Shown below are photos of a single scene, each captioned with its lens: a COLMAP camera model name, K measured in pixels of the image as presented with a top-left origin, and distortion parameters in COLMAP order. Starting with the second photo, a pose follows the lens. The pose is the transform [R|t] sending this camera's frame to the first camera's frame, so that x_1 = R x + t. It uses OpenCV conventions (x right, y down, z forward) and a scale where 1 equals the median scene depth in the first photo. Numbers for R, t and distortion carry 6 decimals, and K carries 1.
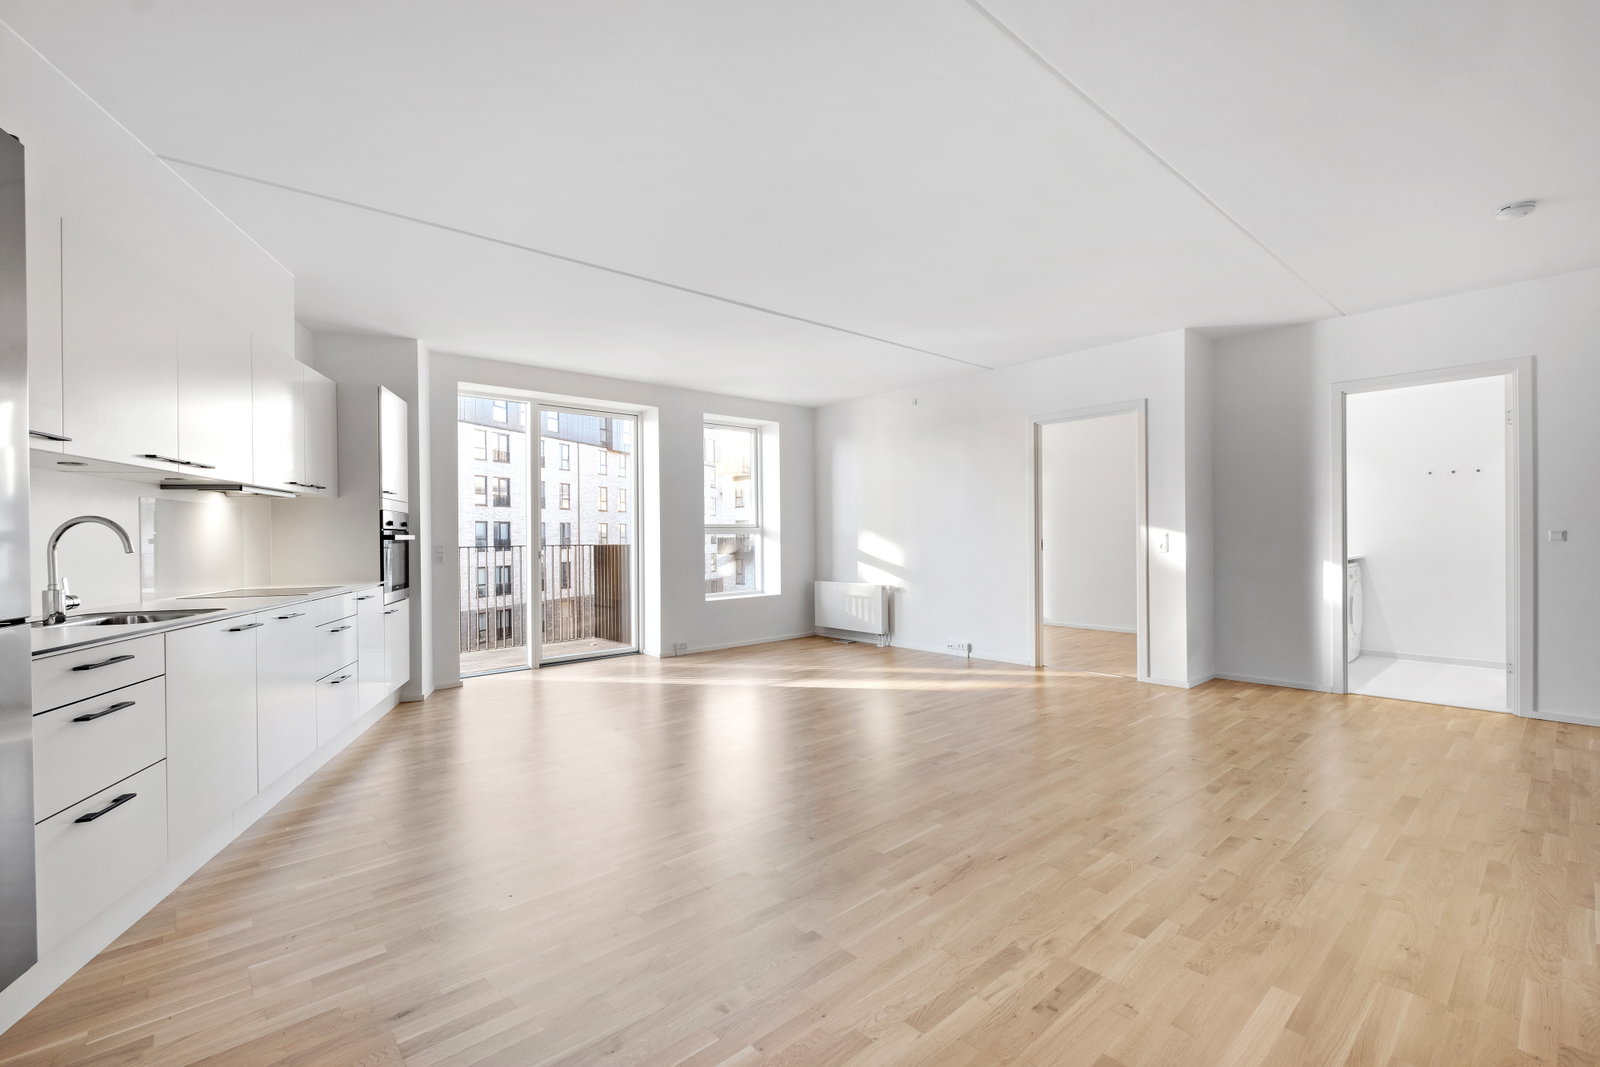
lens RADIAL K [[697.0, 0, 800.0], [0, 697.0, 533.5], [0, 0, 1]] dist [-0.000079, -0.000217]
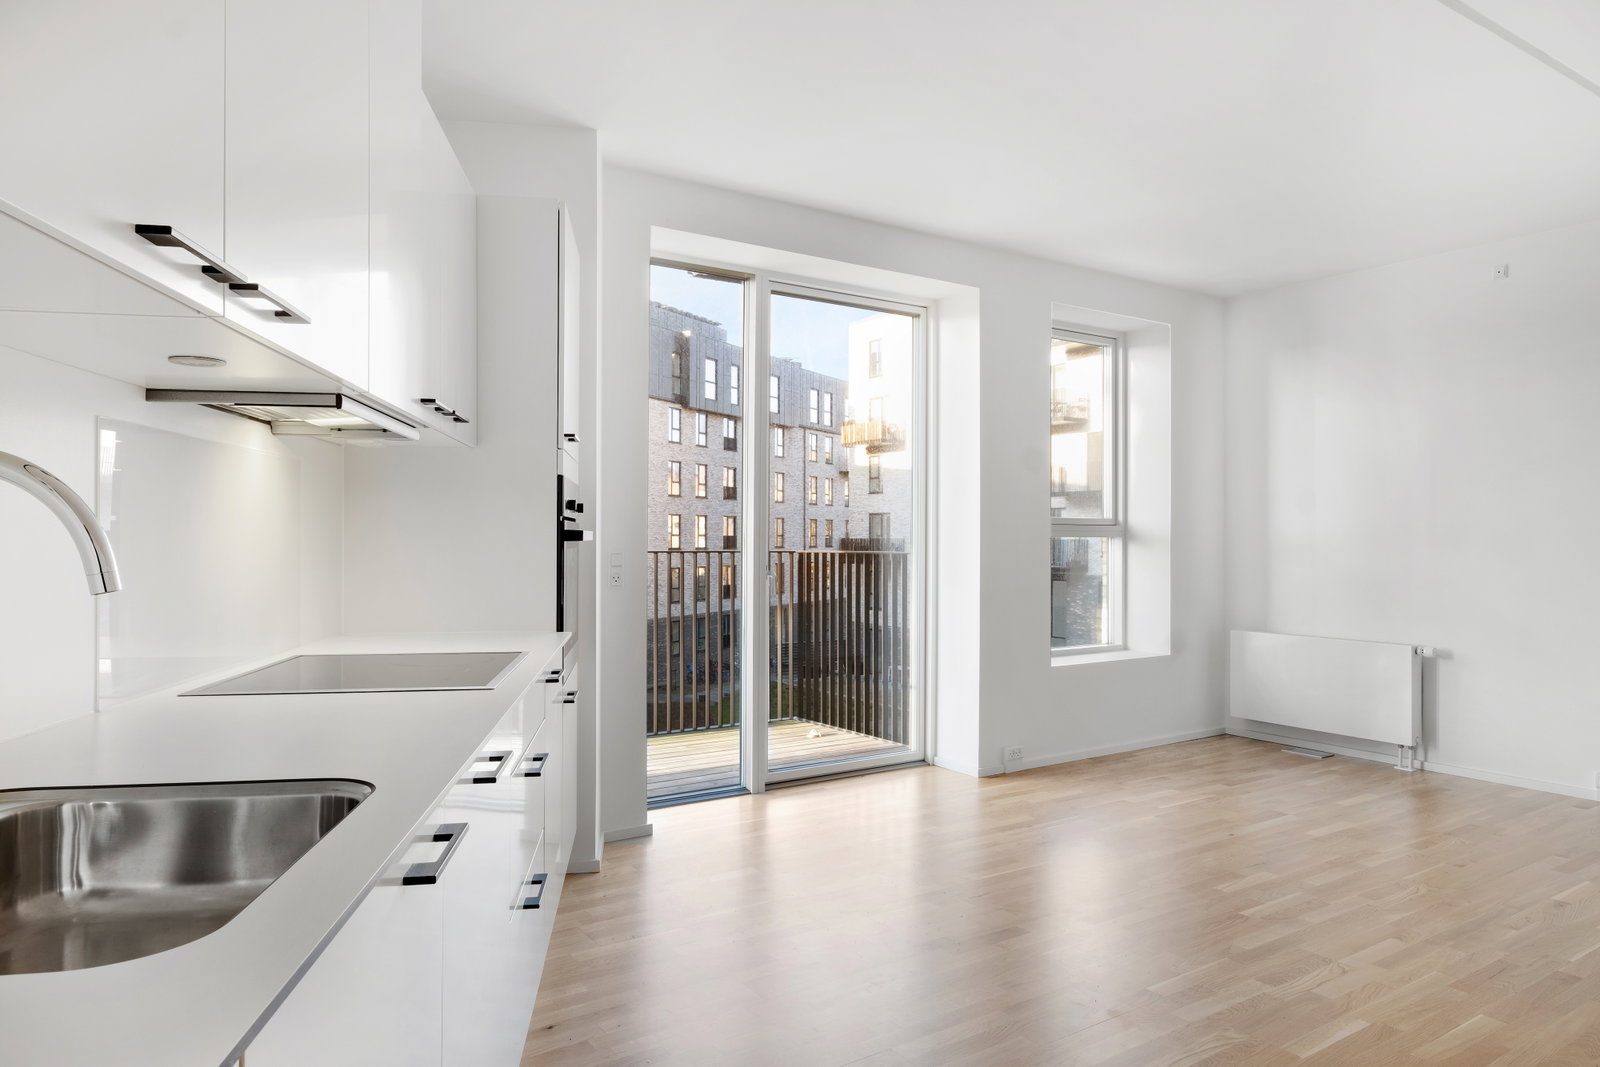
lens RADIAL K [[1024.3, 0, 798.2], [0, 1024.3, 512.9], [0, 0, 1]] dist [0.006826, 0.002070]
pose [[0.990635, 0.013600, -0.135861, -0.214330], [-0.016230, 0.999701, -0.018266, 0.000215], [0.135572, 0.020300, 0.990559, 0.218322]]
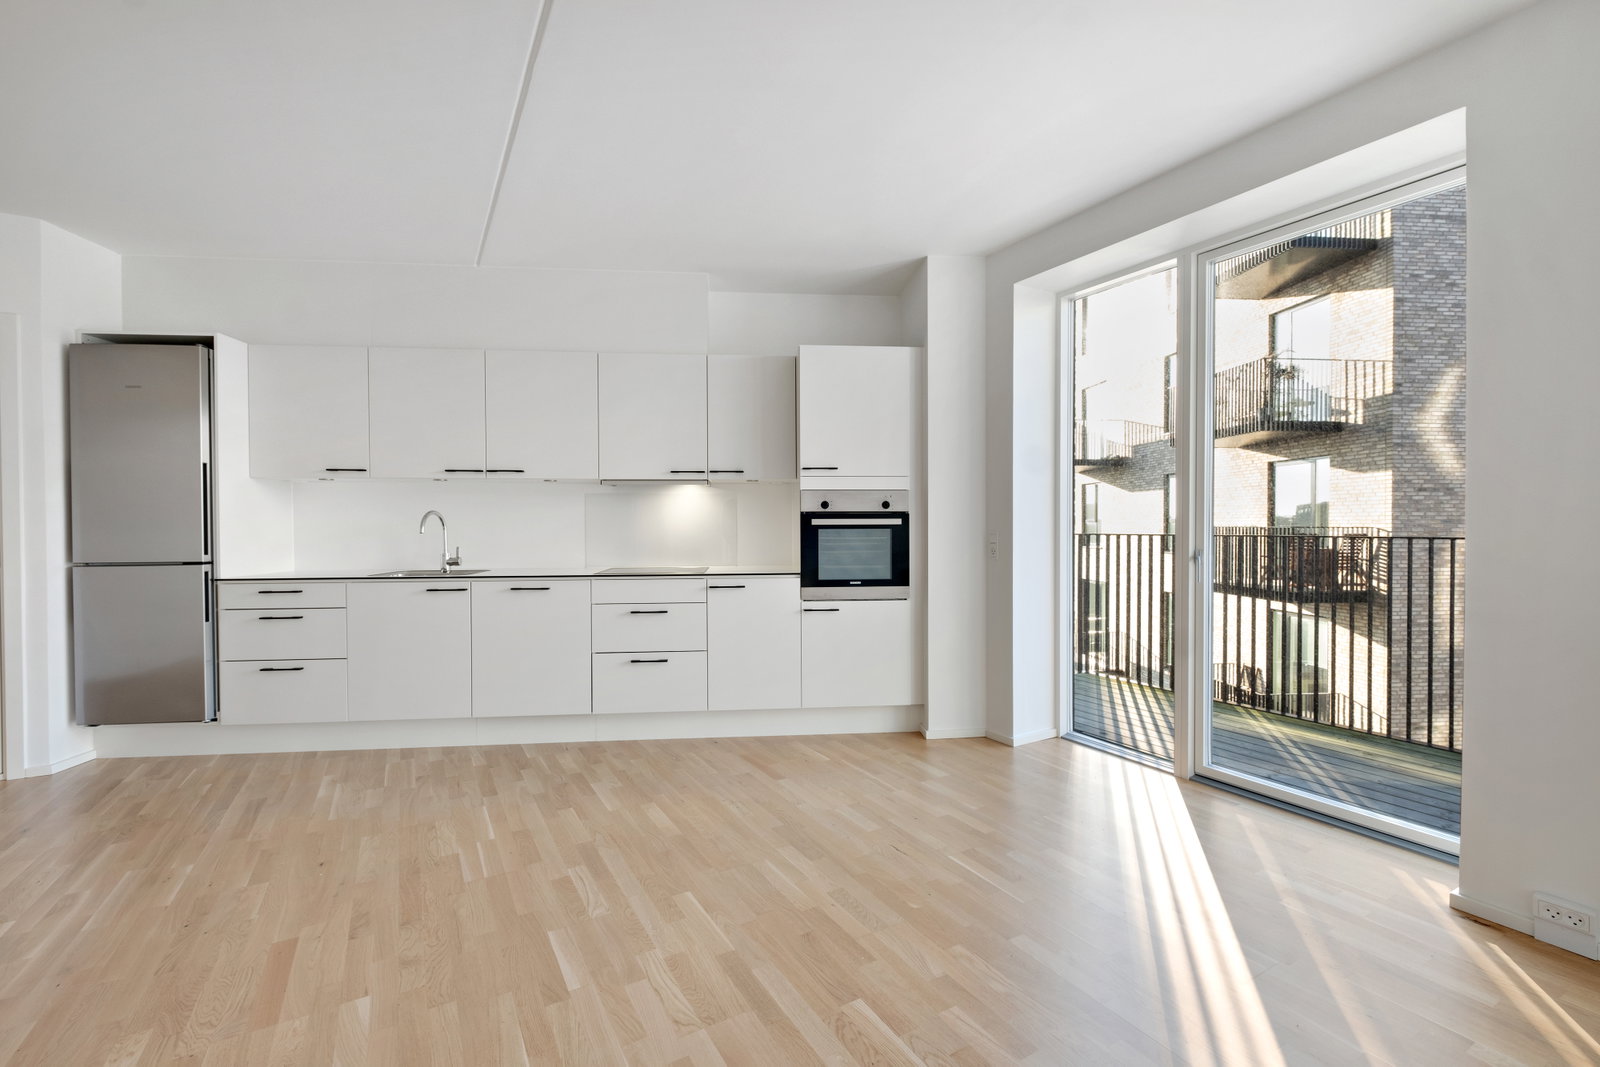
lens RADIAL K [[697.0, 0, 800.0], [0, 697.0, 533.5], [0, 0, 1]] dist [-0.000079, -0.000217]
pose [[-0.190942, 0.026051, -0.981256, 0.152355], [0.011028, 0.999642, 0.024393, -0.001185], [0.981539, -0.006164, -0.191161, 0.720171]]
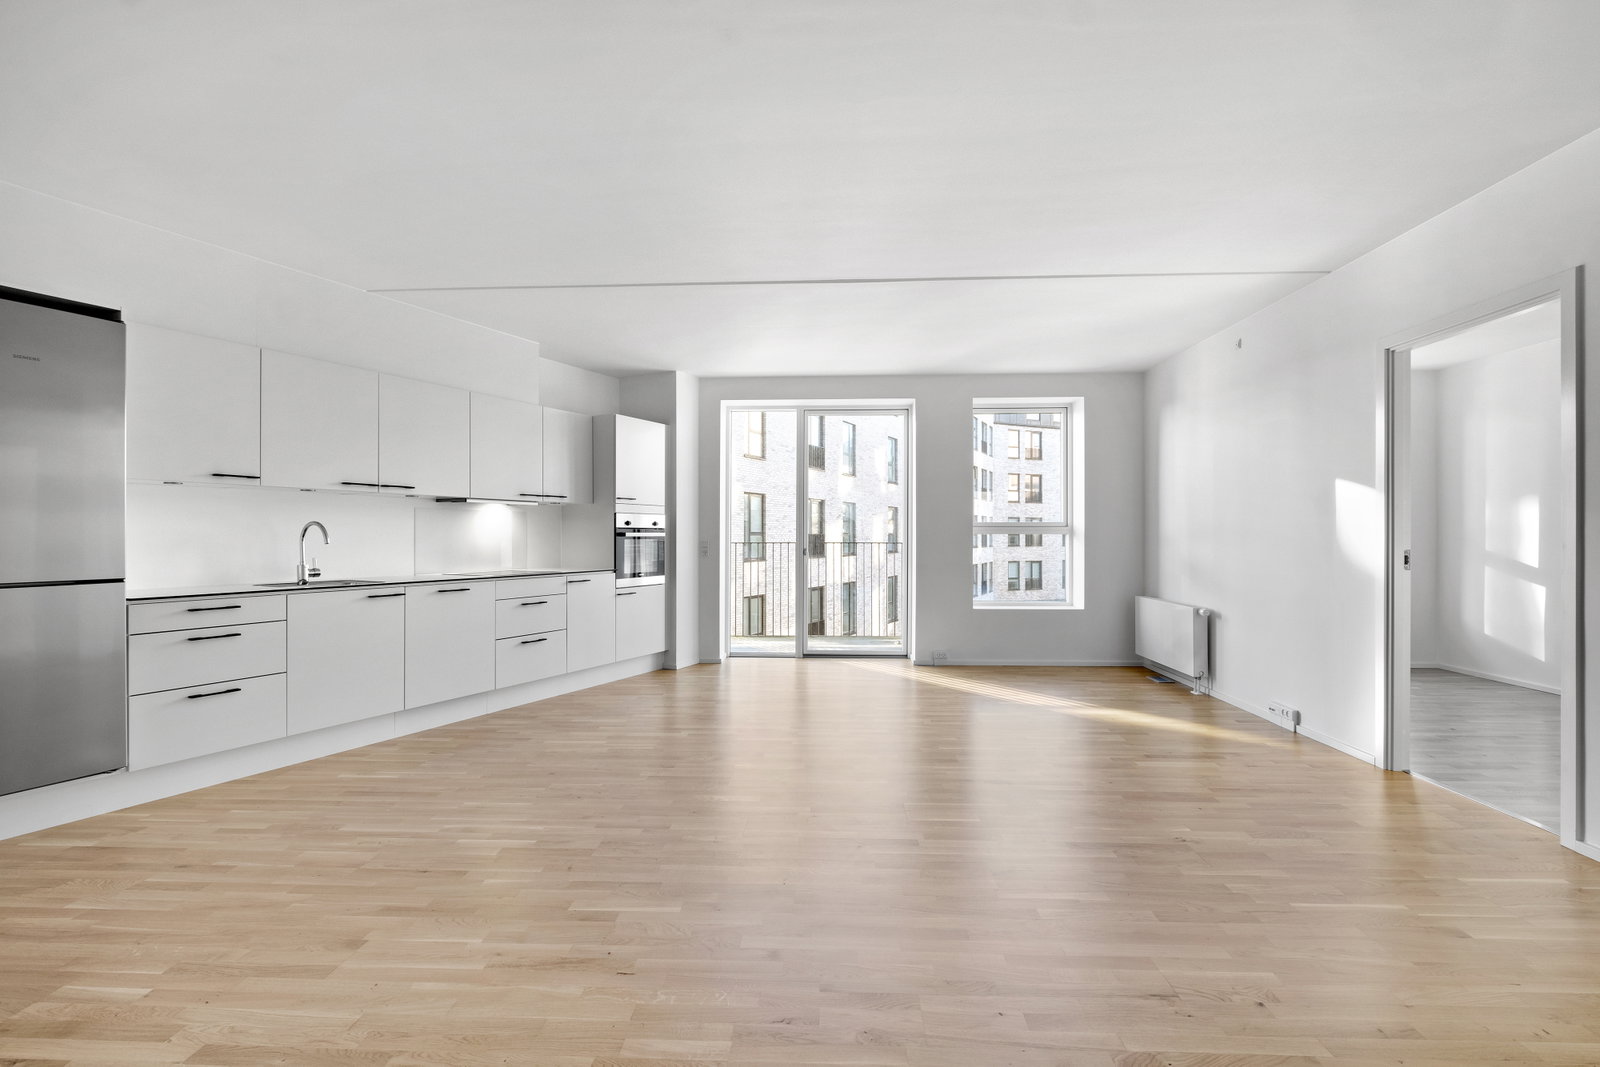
lens RADIAL K [[700.9, 0, 808.4], [0, 700.9, 535.6], [0, 0, 1]] dist [-0.000464, -0.000293]
pose [[0.718795, 0.012532, -0.695109, 0.329968], [-0.005920, 0.999912, 0.011906, -0.006583], [0.695197, -0.004443, 0.718805, 0.205490]]
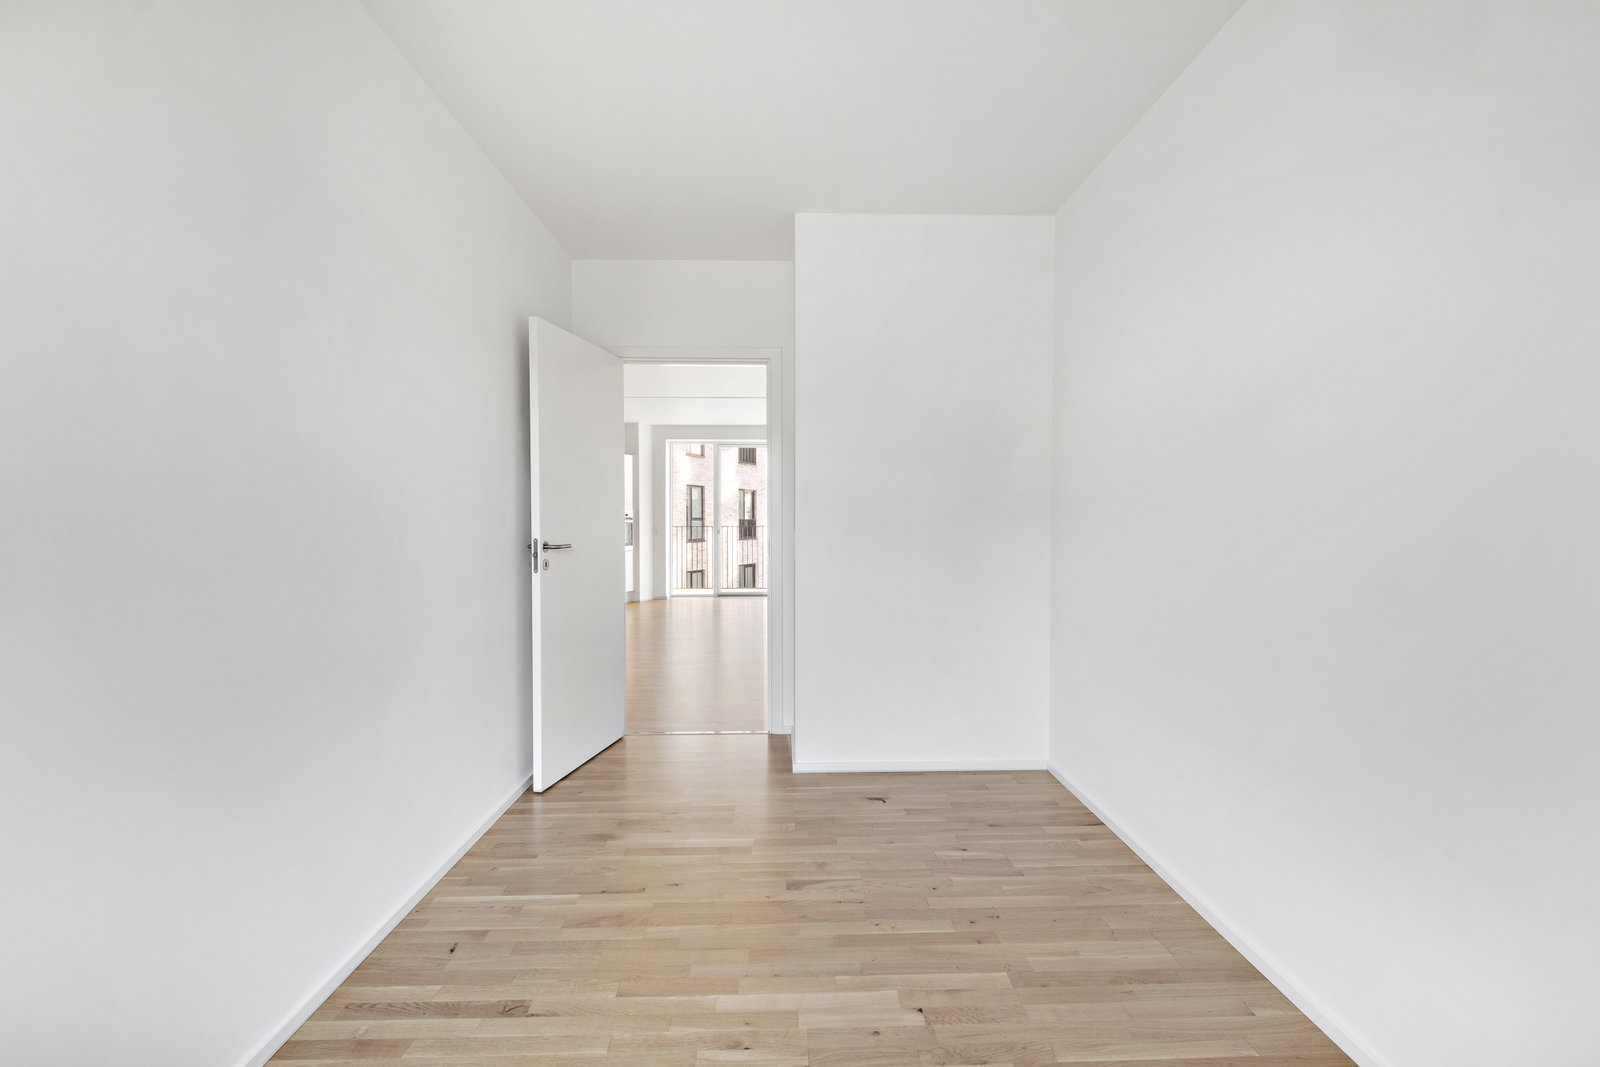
lens RADIAL K [[697.0, 0, 800.0], [0, 697.0, 533.5], [0, 0, 1]] dist [-0.000079, -0.000217]
pose [[0.761357, 0.024147, -0.647882, 0.796404], [-0.005023, 0.999496, 0.031350, -0.018143], [0.648313, -0.020614, 0.761095, -0.166909]]
